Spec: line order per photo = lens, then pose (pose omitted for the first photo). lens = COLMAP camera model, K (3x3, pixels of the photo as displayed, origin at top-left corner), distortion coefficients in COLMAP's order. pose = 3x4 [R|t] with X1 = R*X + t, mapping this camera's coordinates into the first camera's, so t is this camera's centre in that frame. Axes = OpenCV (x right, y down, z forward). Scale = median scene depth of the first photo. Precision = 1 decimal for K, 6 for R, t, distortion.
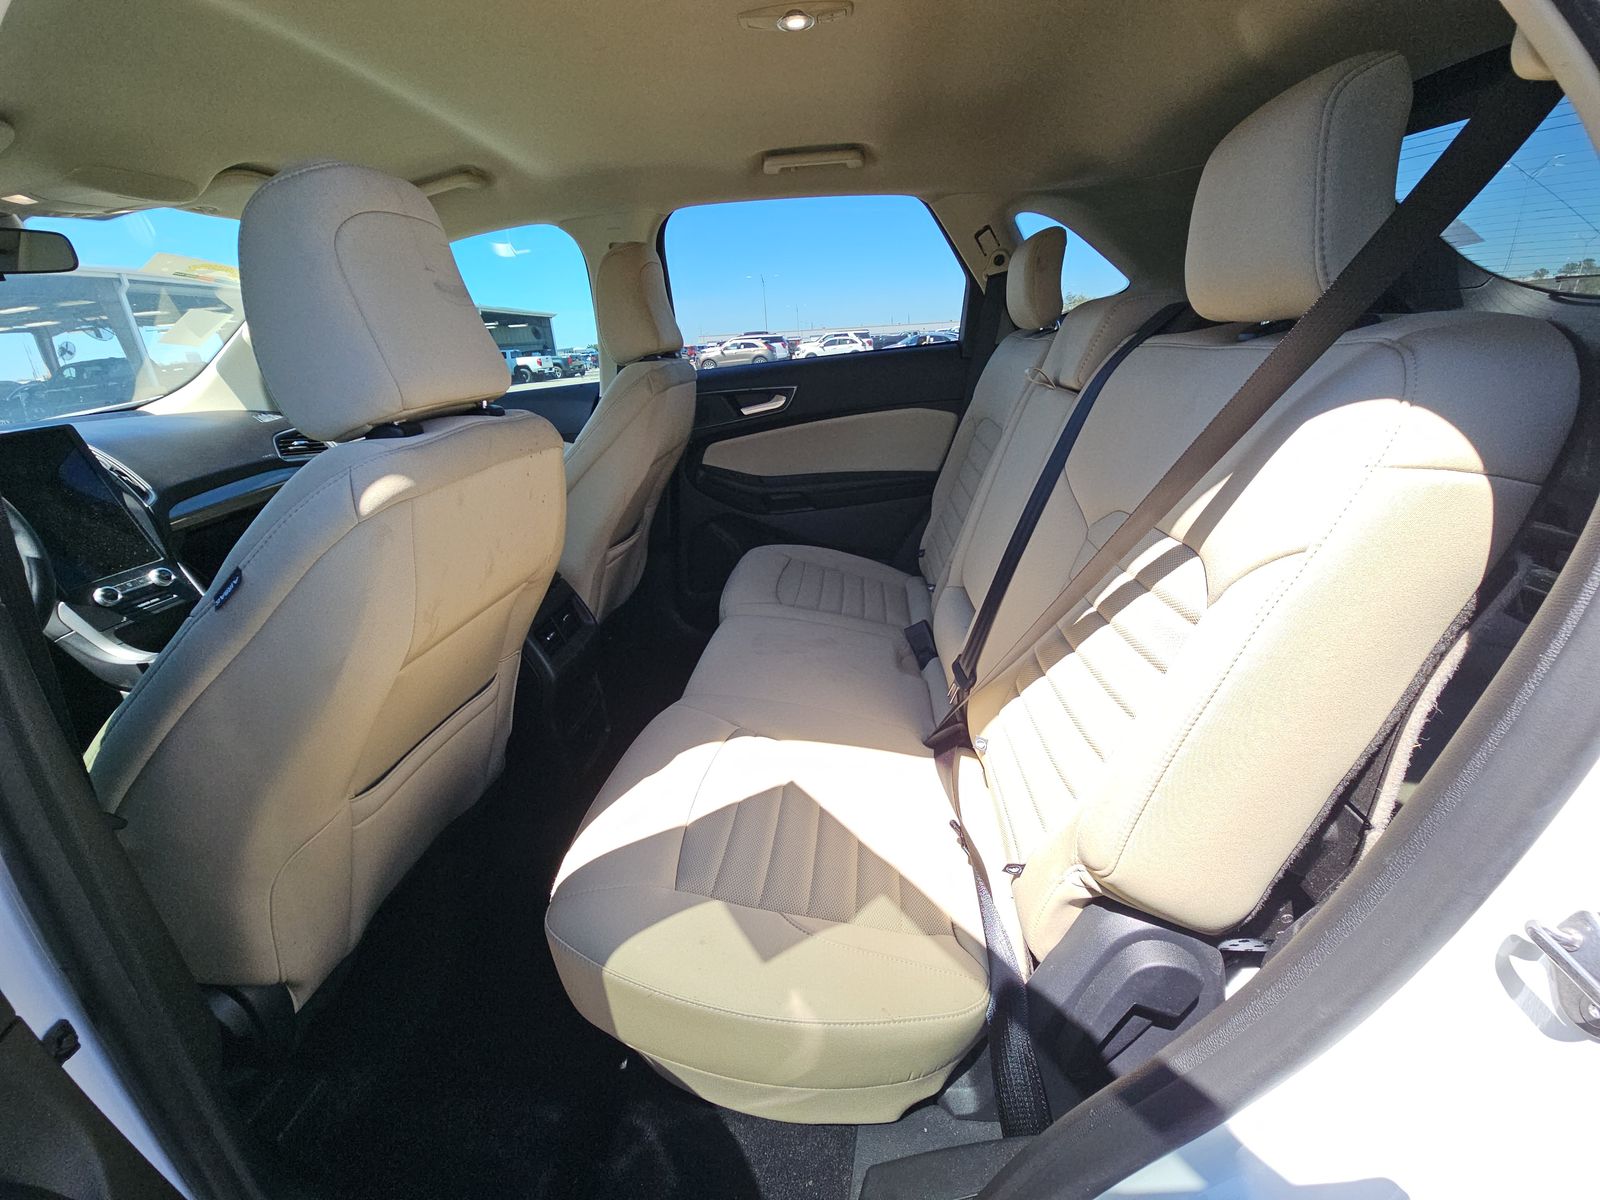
lens RADIAL K [[632.7, 0, 806.6], [0, 632.7, 609.3], [0, 0, 1]] dist [0.007908, -0.008366]
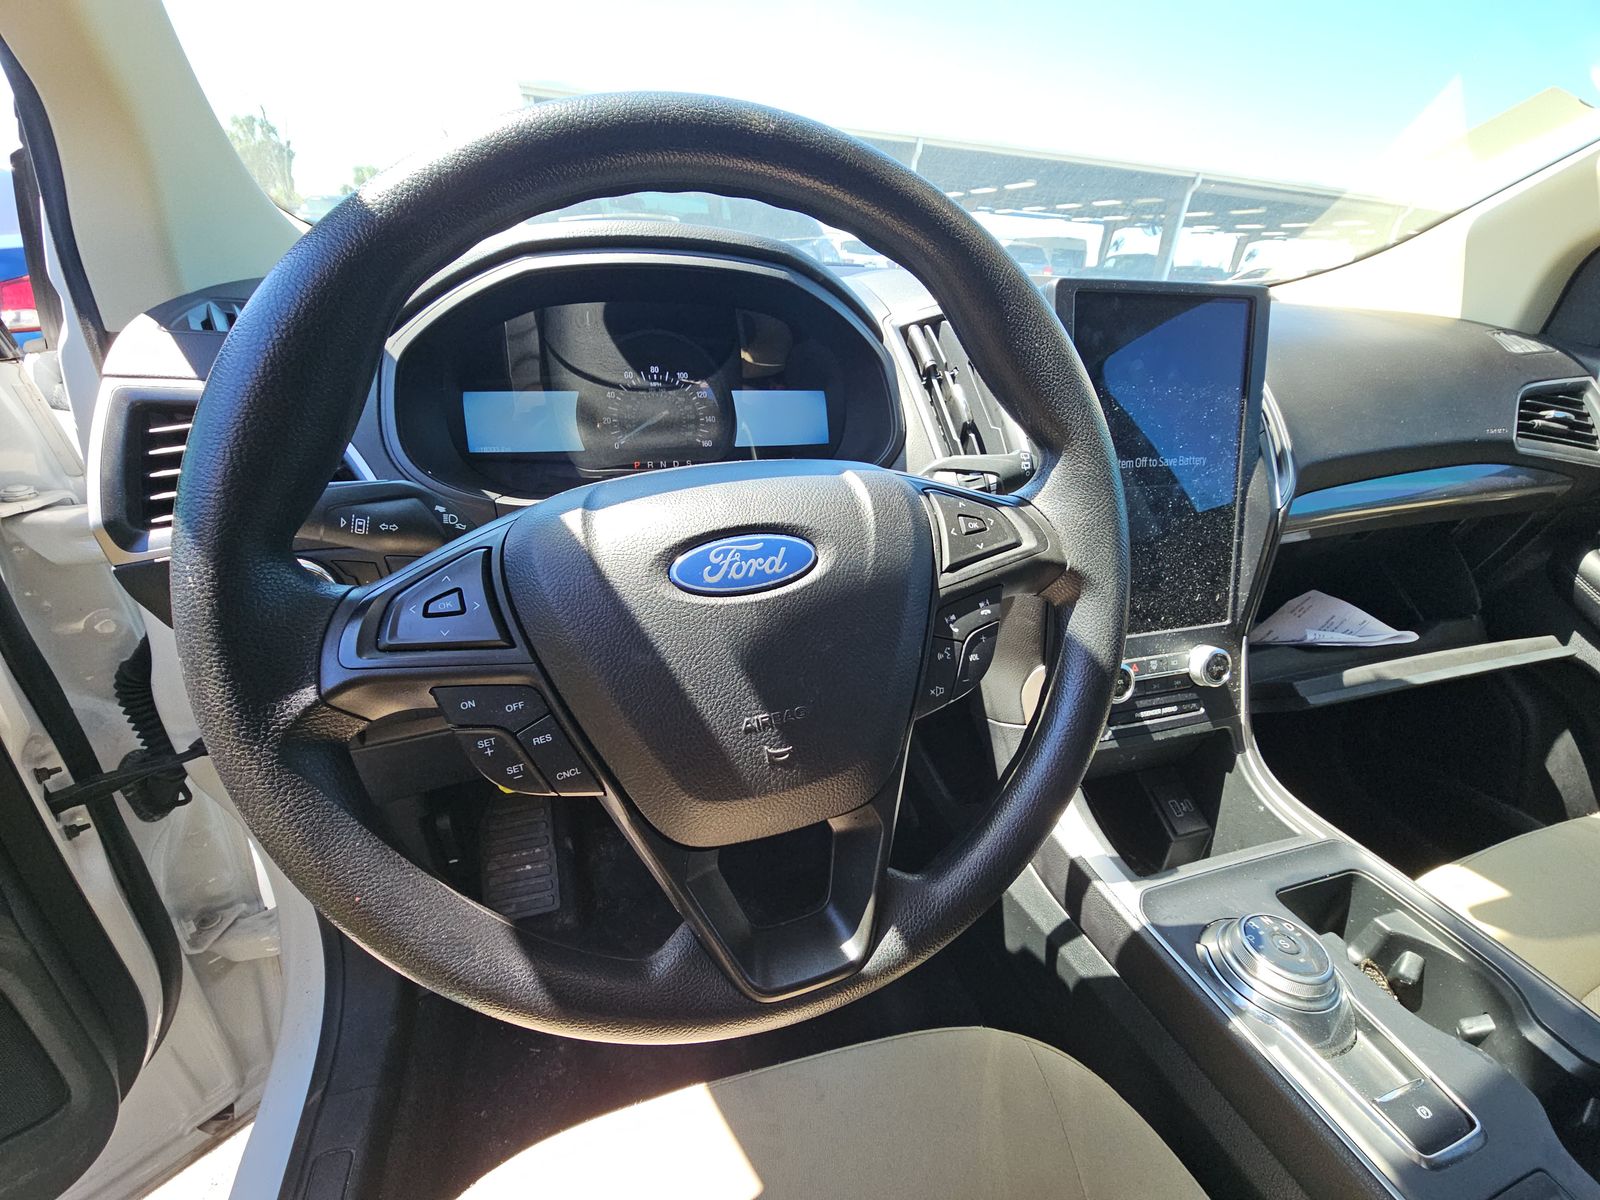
lens RADIAL K [[632.7, 0, 806.6], [0, 632.7, 609.3], [0, 0, 1]] dist [0.007908, -0.008366]
pose [[0.336437, 0.507114, -0.793502, -0.610933], [-0.419594, 0.835081, 0.355783, -0.096646], [0.843061, 0.213250, 0.493734, 0.417083]]
